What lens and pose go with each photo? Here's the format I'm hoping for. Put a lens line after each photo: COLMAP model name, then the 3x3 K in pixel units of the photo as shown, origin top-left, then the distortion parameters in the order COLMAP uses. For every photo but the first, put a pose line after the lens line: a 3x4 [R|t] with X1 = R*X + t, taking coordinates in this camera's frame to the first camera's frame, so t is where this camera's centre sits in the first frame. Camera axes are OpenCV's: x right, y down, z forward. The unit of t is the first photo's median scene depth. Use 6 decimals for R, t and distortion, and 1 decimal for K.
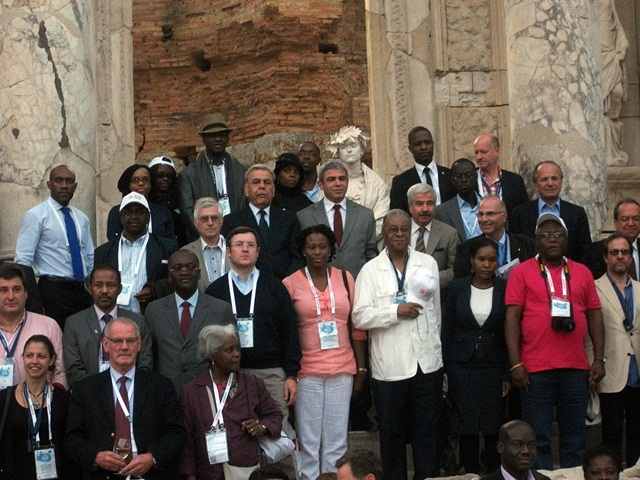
lens RADIAL K [[1714.9, 0, 319.4], [0, 1714.9, 238.9], [0, 0, 1]] dist [-0.075039, 0.000000]
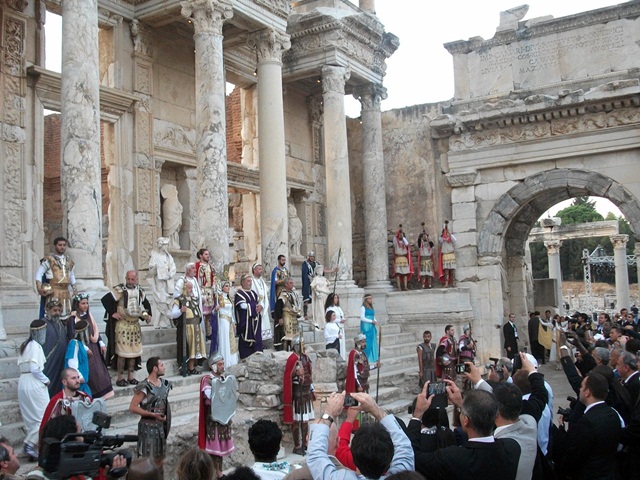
lens RADIAL K [[743.4, 0, 313.5], [0, 743.4, 242.5], [0, 0, 1]] dist [-0.079506, 0.000000]
pose [[0.678453, 0.077037, 0.730594, -0.761112], [-0.060333, 0.996970, -0.049097, -0.008795], [-0.732162, -0.010769, 0.681045, -0.023620]]
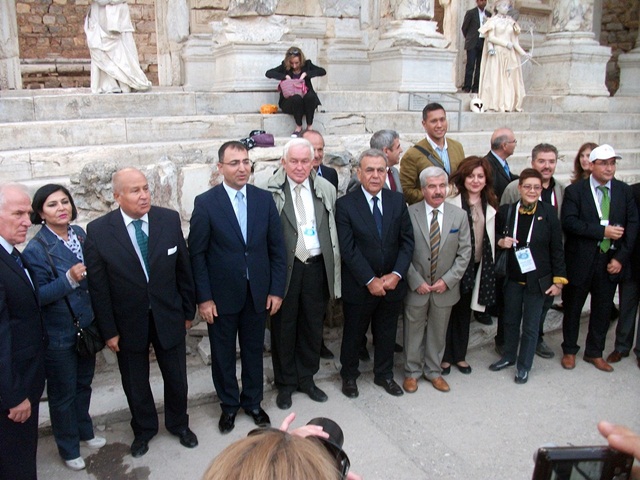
lens RADIAL K [[613.0, 0, 314.5], [0, 613.0, 236.9], [0, 0, 1]] dist [-0.108858, 0.000000]
pose [[0.969439, -0.021973, 0.244345, 0.048081], [-0.054964, 0.951209, 0.303612, 0.033159], [-0.239094, -0.307763, 0.920932, 0.368950]]
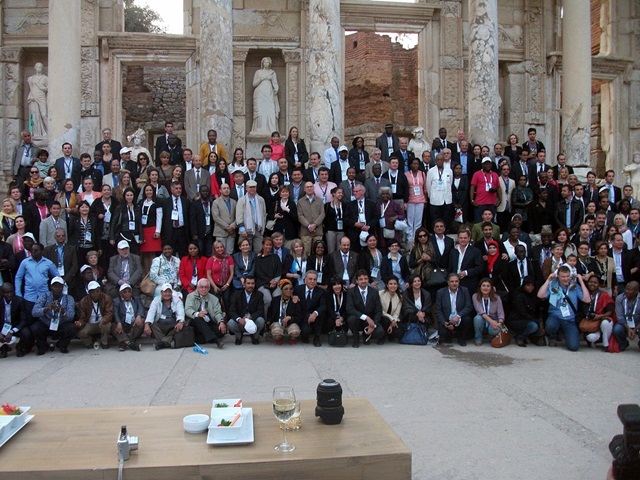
lens RADIAL K [[613.0, 0, 316.1], [0, 613.0, 245.7], [0, 0, 1]] dist [-0.108858, 0.000000]
pose [[0.997527, 0.041733, -0.056555, -0.107023], [-0.033280, 0.989174, 0.142923, -0.001369], [0.061907, -0.140687, 0.988117, -0.174130]]
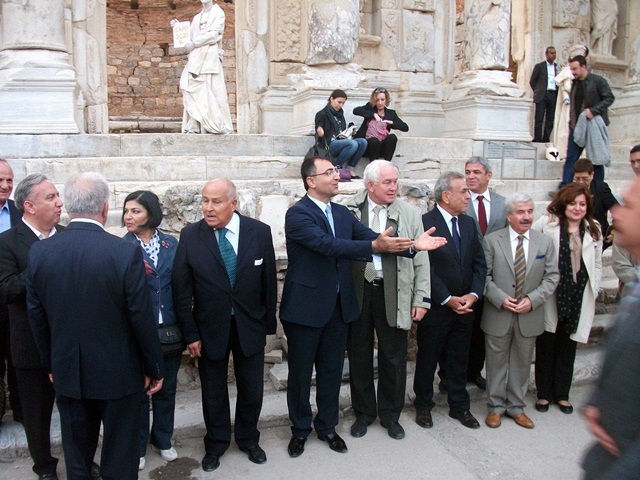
lens RADIAL K [[613.0, 0, 315.3], [0, 613.0, 239.3], [0, 0, 1]] dist [-0.108858, 0.000000]
pose [[0.990203, 0.024138, 0.137535, 0.042542], [-0.052756, 0.976614, 0.208427, 0.058533], [-0.129288, -0.213641, 0.968319, 0.362791]]
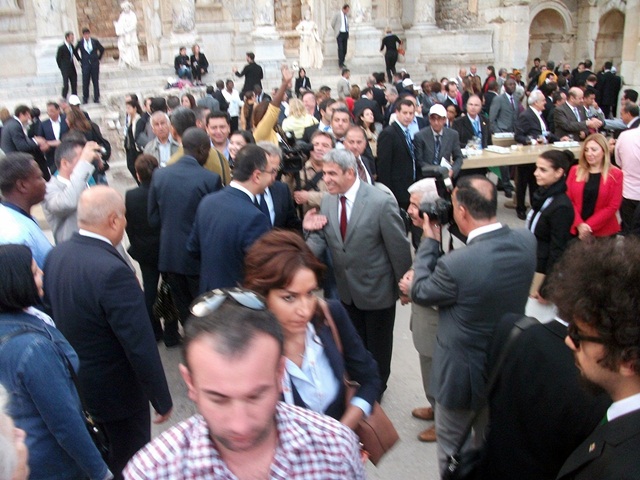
lens RADIAL K [[613.0, 0, 318.8], [0, 613.0, 243.1], [0, 0, 1]] dist [-0.108858, 0.000000]
pose [[0.980636, -0.057017, 0.187355, 0.170734], [-0.020139, 0.922247, 0.386075, -0.091112], [-0.194800, -0.382372, 0.903241, -0.550727]]
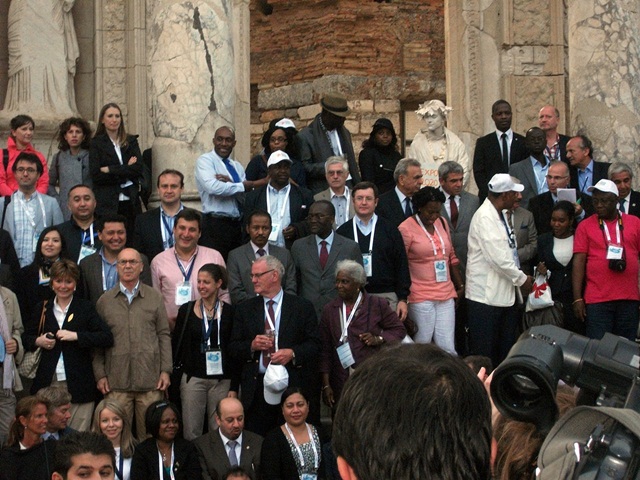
lens RADIAL K [[1714.9, 0, 320.2], [0, 1714.9, 241.4], [0, 0, 1]] dist [-0.075039, 0.000000]
pose [[0.999673, 0.025372, -0.003148, -0.064980], [-0.025184, 0.998444, 0.049744, -0.022403], [0.004405, -0.049648, 0.998757, -0.241724]]
